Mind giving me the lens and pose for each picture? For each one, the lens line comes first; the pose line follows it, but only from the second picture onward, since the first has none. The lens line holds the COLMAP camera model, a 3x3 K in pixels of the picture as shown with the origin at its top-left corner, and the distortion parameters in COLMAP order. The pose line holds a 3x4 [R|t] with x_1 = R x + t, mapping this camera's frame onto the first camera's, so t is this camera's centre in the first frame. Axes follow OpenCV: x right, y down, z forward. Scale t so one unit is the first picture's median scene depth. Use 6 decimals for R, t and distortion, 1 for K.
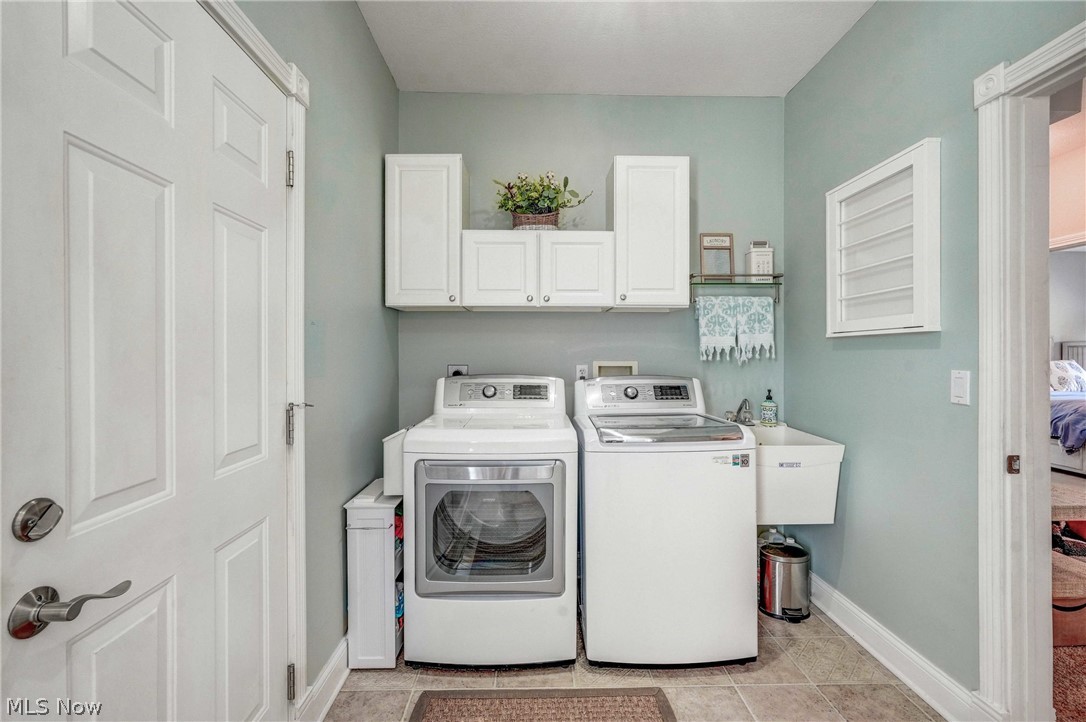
lens RADIAL K [[504.7, 0, 543.0], [0, 504.7, 361.0], [0, 0, 1]] dist [-0.000121, -0.000012]
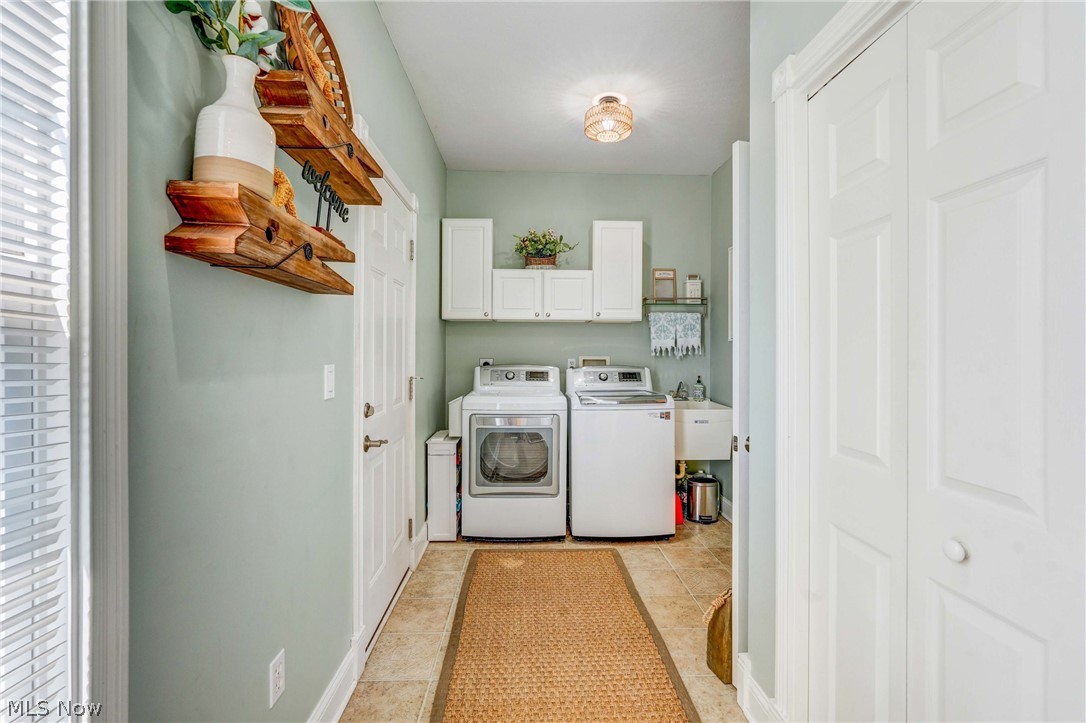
lens RADIAL K [[504.7, 0, 543.0], [0, 504.7, 361.5], [0, 0, 1]] dist [-0.000121, -0.000012]
pose [[0.999962, 0.004017, 0.007696, -0.019156], [-0.004064, 0.999973, 0.006066, 0.008434], [-0.007672, -0.006097, 0.999952, -0.521540]]
